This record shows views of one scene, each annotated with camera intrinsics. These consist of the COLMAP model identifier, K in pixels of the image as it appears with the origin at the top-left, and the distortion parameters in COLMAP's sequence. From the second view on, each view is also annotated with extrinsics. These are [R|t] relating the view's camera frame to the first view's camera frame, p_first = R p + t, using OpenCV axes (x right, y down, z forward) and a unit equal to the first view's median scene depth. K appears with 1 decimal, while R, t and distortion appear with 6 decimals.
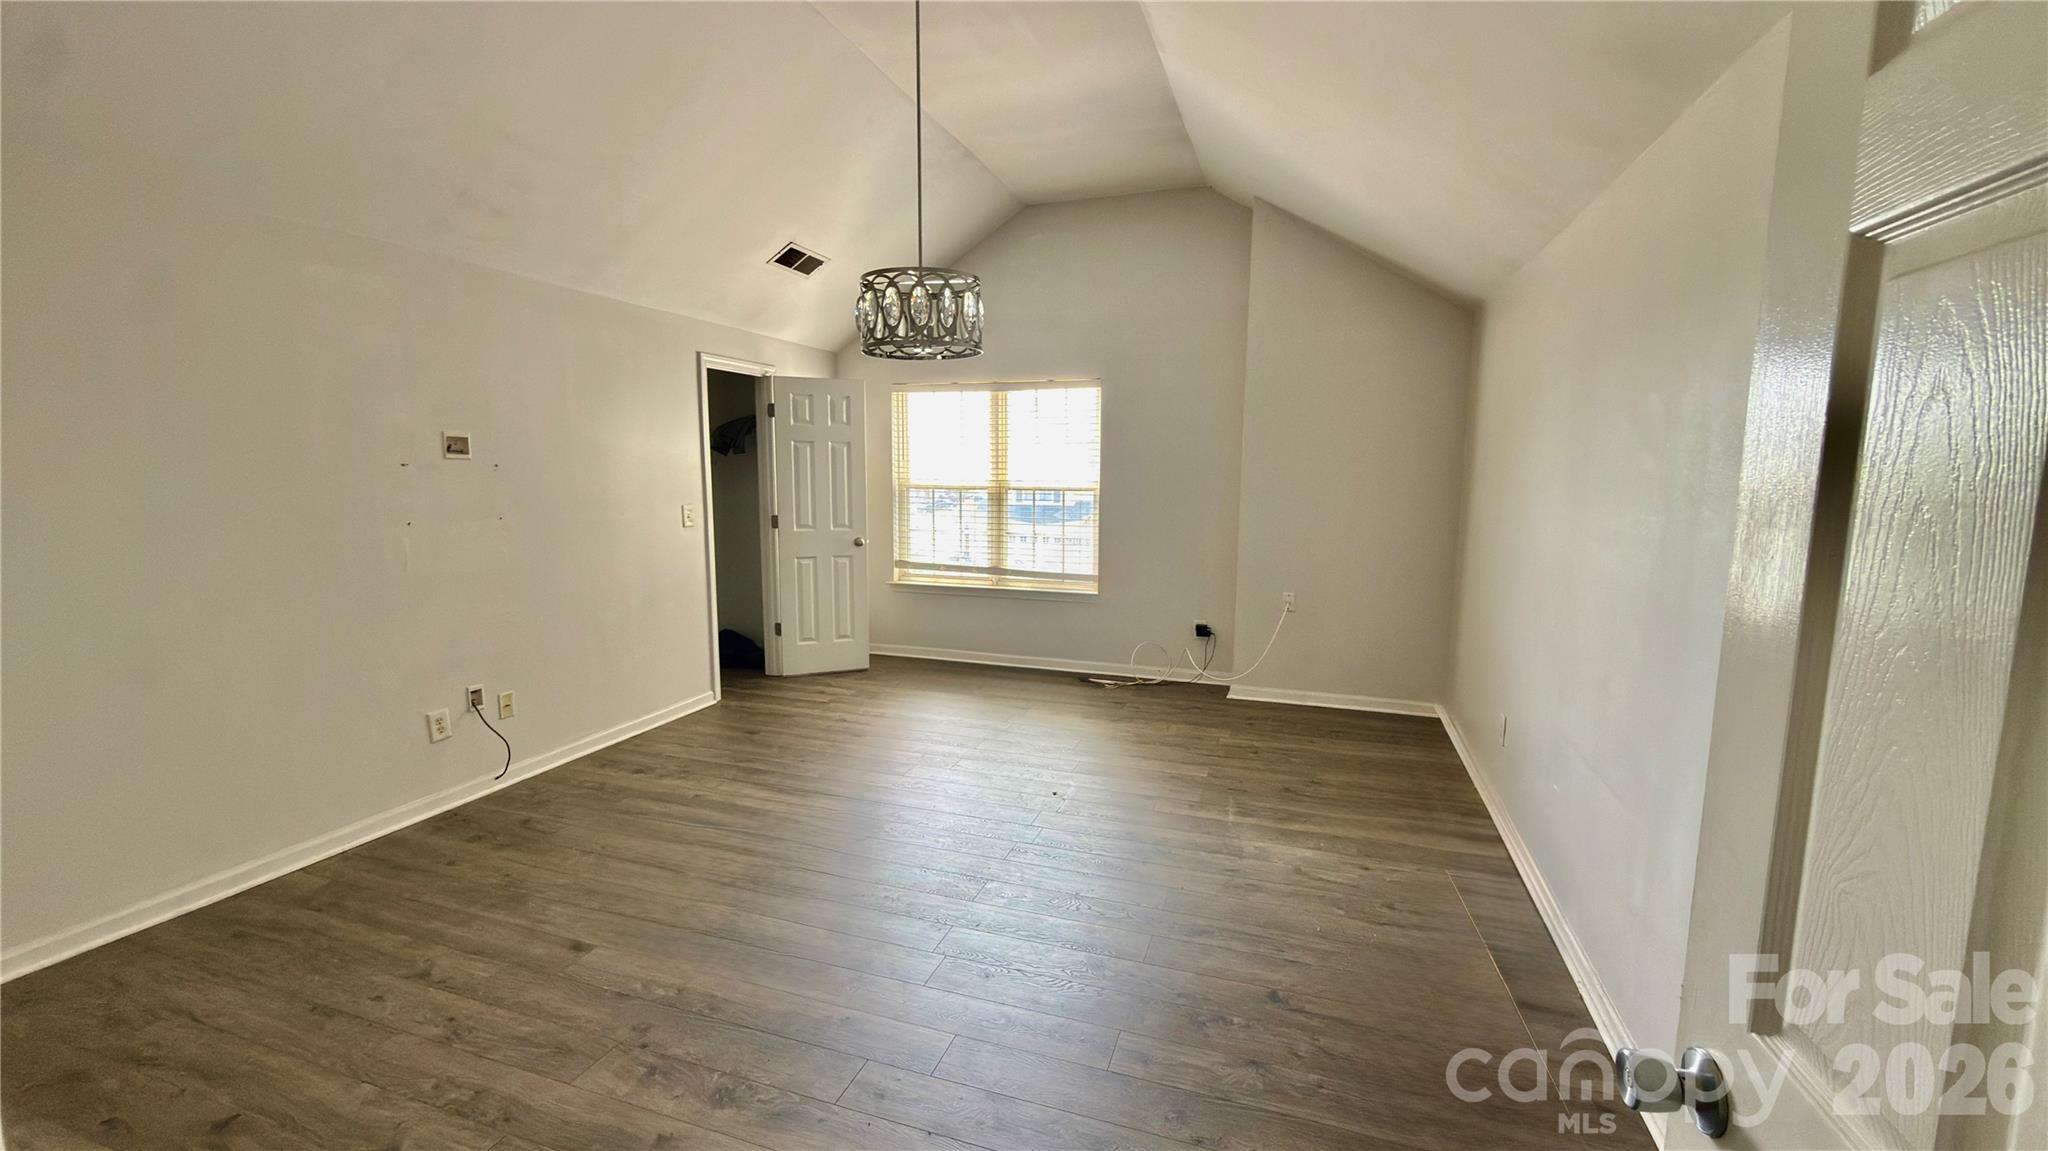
lens RADIAL K [[816.0, 0, 1017.6], [0, 816.0, 571.5], [0, 0, 1]] dist [-0.000680, 0.000726]
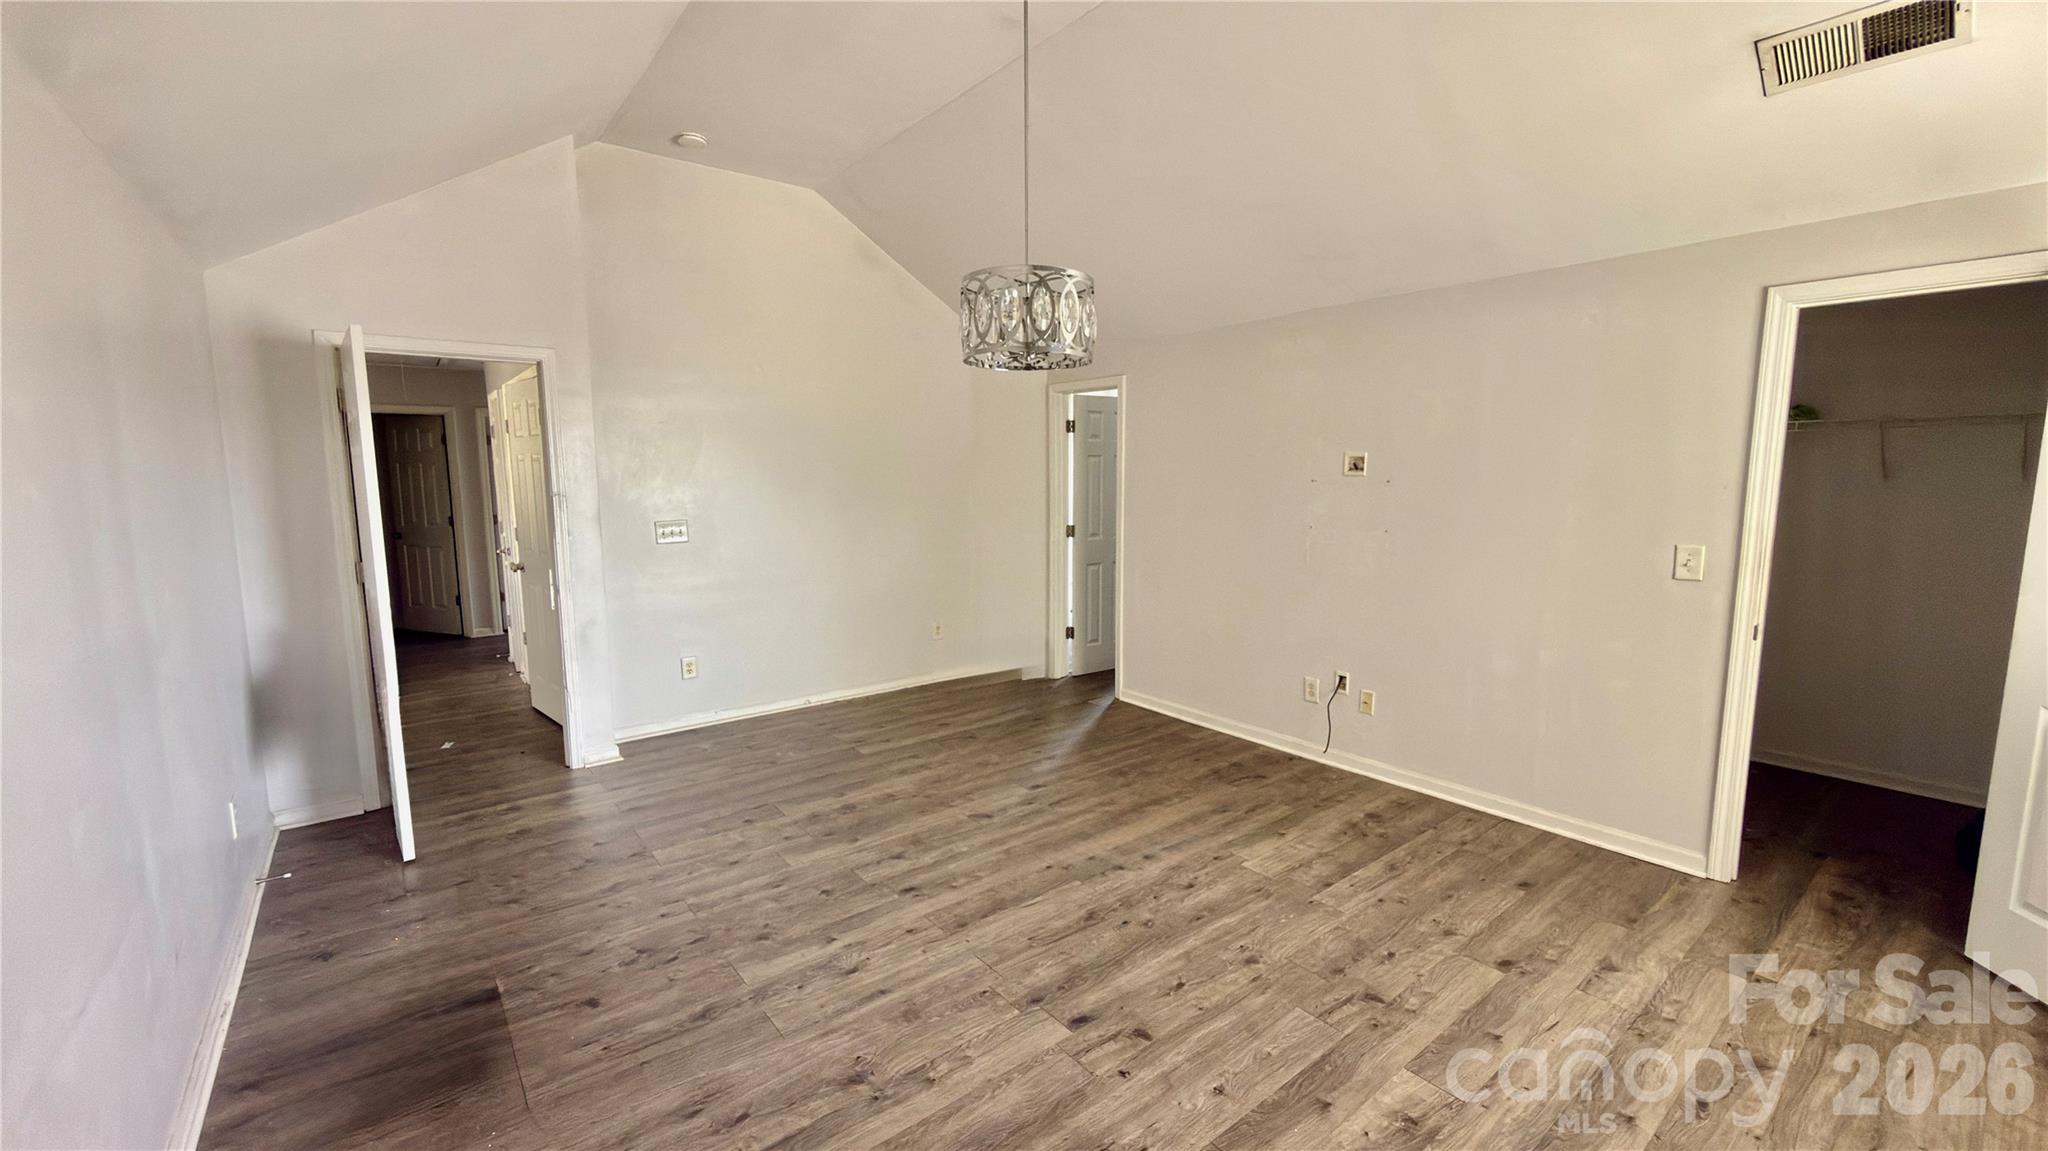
lens RADIAL K [[816.0, 0, 1023.0], [0, 816.0, 571.4], [0, 0, 1]] dist [-0.000680, 0.000726]
pose [[-0.530545, 0.101484, -0.841560, 0.555441], [-0.106284, 0.977008, 0.184823, -0.172094], [0.840967, 0.187501, -0.507560, 1.242505]]
